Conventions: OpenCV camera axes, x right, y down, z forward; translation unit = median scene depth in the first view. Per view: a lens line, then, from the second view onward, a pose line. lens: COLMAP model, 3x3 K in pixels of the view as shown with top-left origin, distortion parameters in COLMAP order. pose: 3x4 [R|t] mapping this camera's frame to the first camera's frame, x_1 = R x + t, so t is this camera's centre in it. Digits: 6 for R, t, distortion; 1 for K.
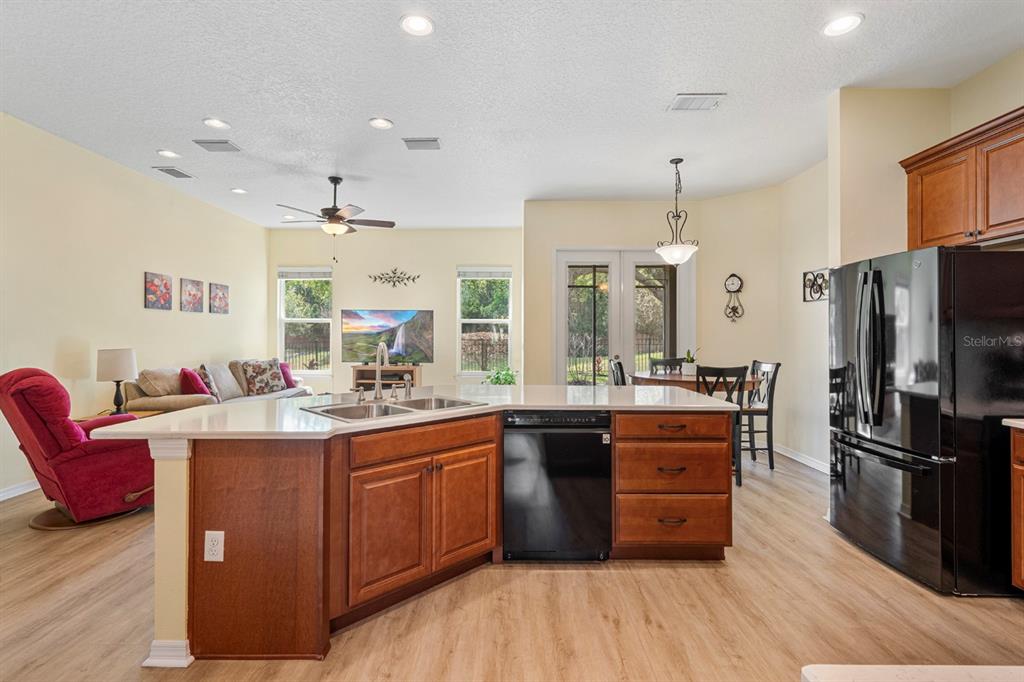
lens RADIAL K [[473.2, 0, 503.7], [0, 473.2, 336.3], [0, 0, 1]] dist [-0.002019, 0.000132]
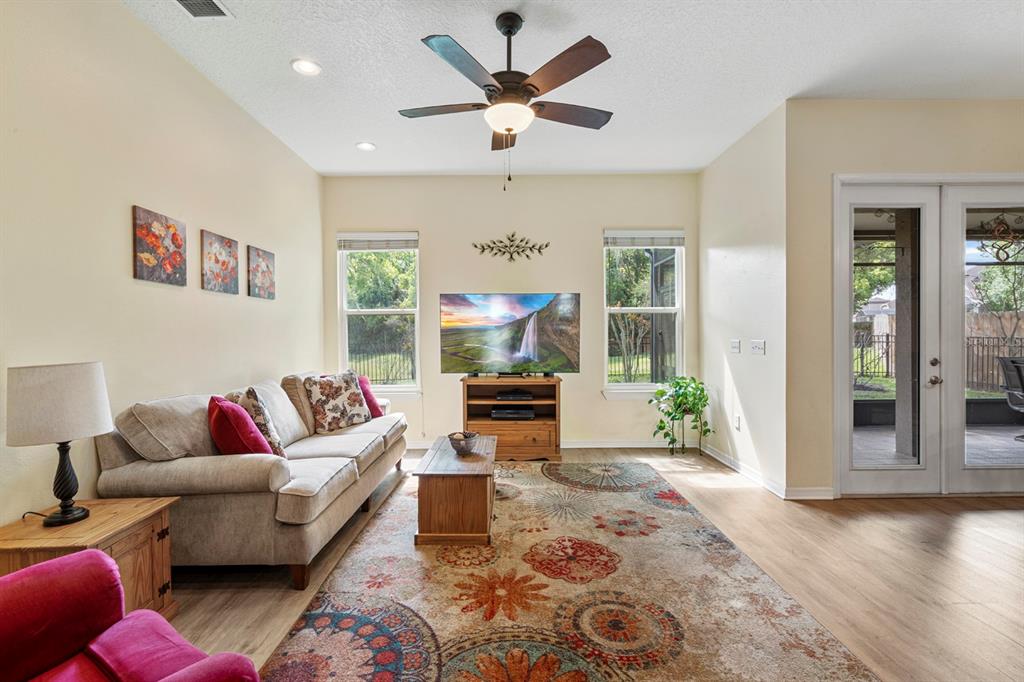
lens RADIAL K [[463.7, 0, 508.9], [0, 463.7, 343.3], [0, 0, 1]] dist [-0.002287, 0.000355]
pose [[0.999728, -0.011699, 0.020172, -0.307650], [0.011402, 0.999826, 0.014765, 0.004828], [-0.020341, -0.014531, 0.999688, 0.412556]]
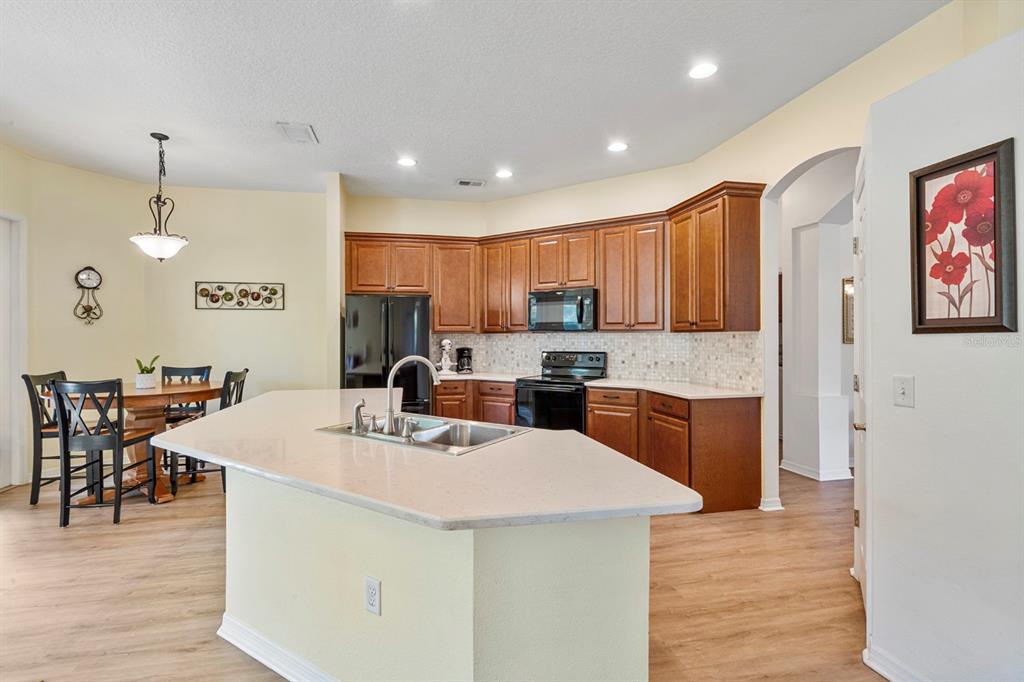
lens RADIAL K [[468.9, 0, 506.4], [0, 468.9, 336.5], [0, 0, 1]] dist [-0.001708, 0.000395]
pose [[-0.217976, -0.001950, 0.975952, -0.437838], [0.002052, 0.999995, 0.002456, -0.008474], [-0.975952, 0.002538, -0.217970, 0.421309]]
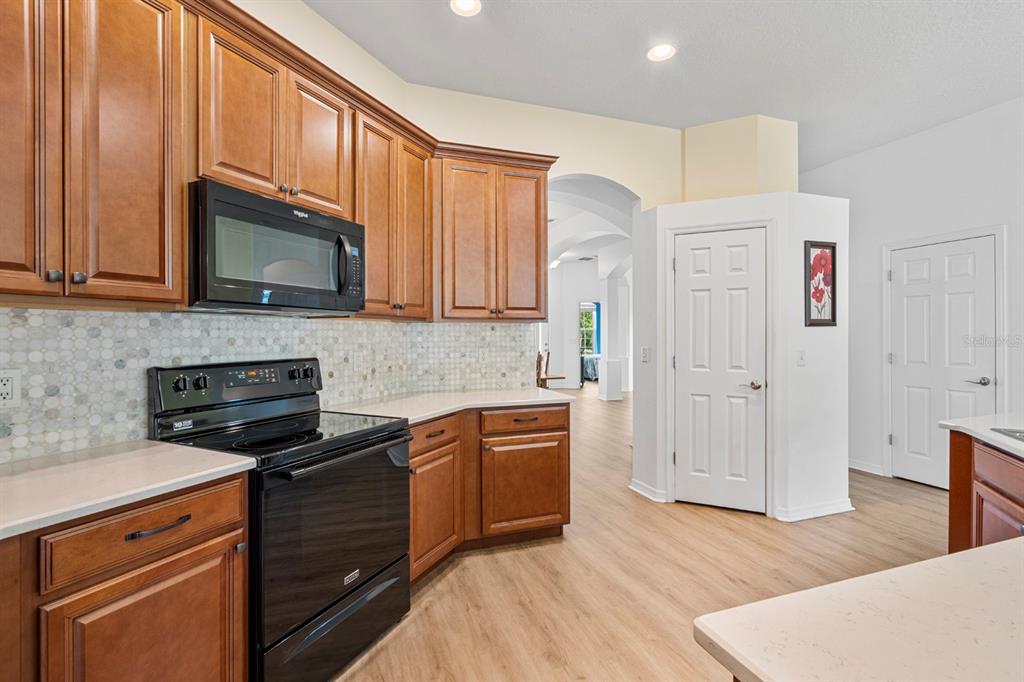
lens RADIAL K [[464.9, 0, 508.0], [0, 464.9, 336.7], [0, 0, 1]] dist [-0.000176, 0.000815]
pose [[-0.940011, -0.000252, -0.341145, 0.278264], [-0.001162, 0.999996, 0.002462, 0.001622], [0.341143, 0.002711, -0.940007, 0.500773]]
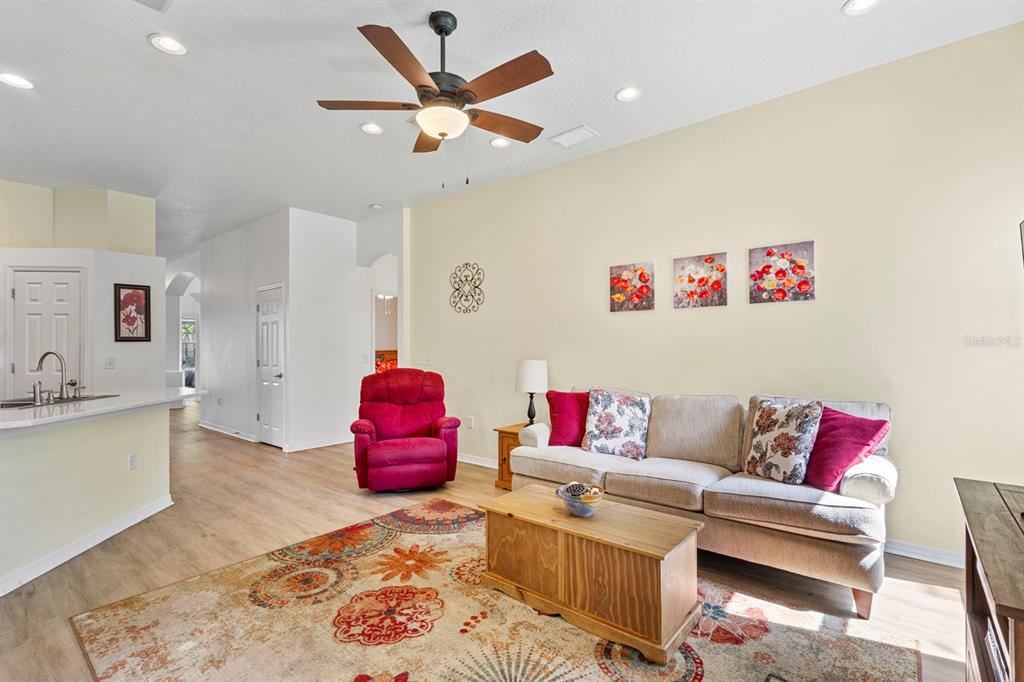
lens RADIAL K [[468.7, 0, 507.7], [0, 468.7, 347.7], [0, 0, 1]] dist [-0.001676, 0.000322]
pose [[-0.629629, -0.003518, -0.776888, -0.023108], [-0.000589, 0.999992, -0.004051, 0.003803], [0.776896, -0.002093, -0.629625, 1.120083]]
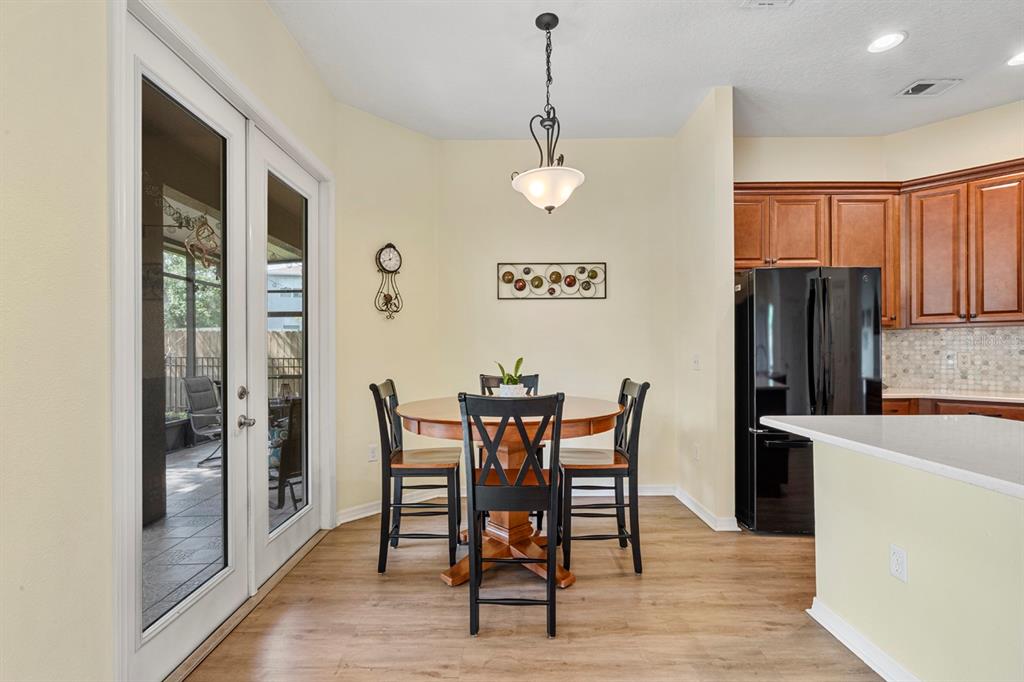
lens RADIAL K [[468.7, 0, 507.7], [0, 468.7, 347.7], [0, 0, 1]] dist [-0.001676, 0.000322]
pose [[-0.014925, 0.000978, 0.999888, -0.136322], [0.006708, 0.999977, -0.000878, 0.009436], [-0.999866, 0.006694, -0.014932, 0.775332]]
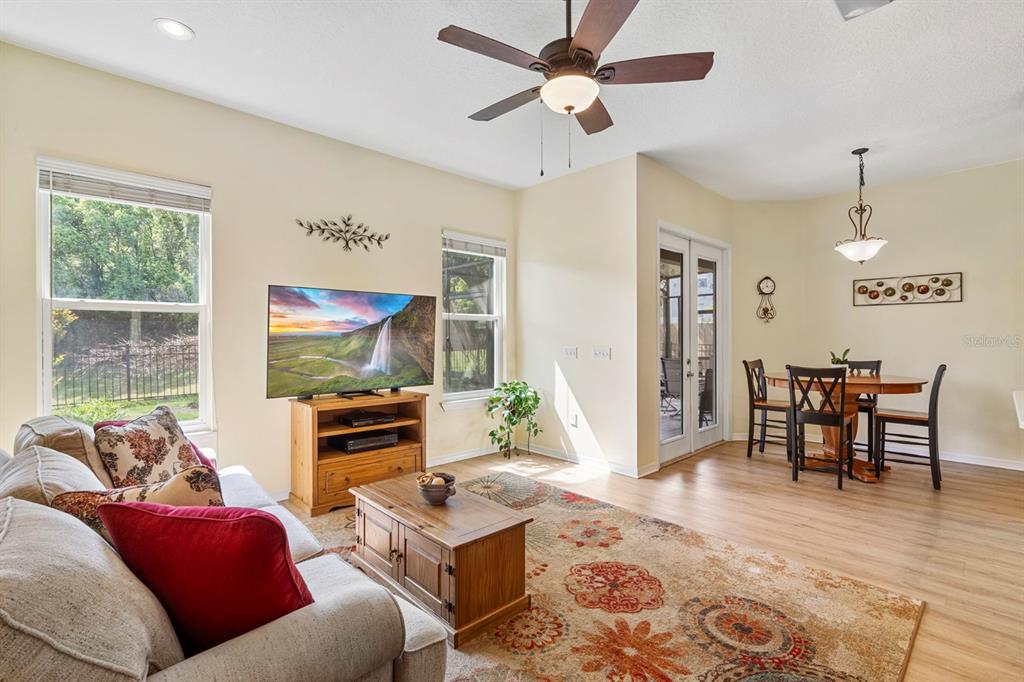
lens RADIAL K [[464.9, 0, 508.0], [0, 464.9, 336.7], [0, 0, 1]] dist [-0.000176, 0.000815]
pose [[0.716348, -0.006759, 0.697711, -0.580027], [0.007751, 0.999968, 0.001729, -0.005587], [-0.697700, 0.004169, 0.716378, 0.606002]]
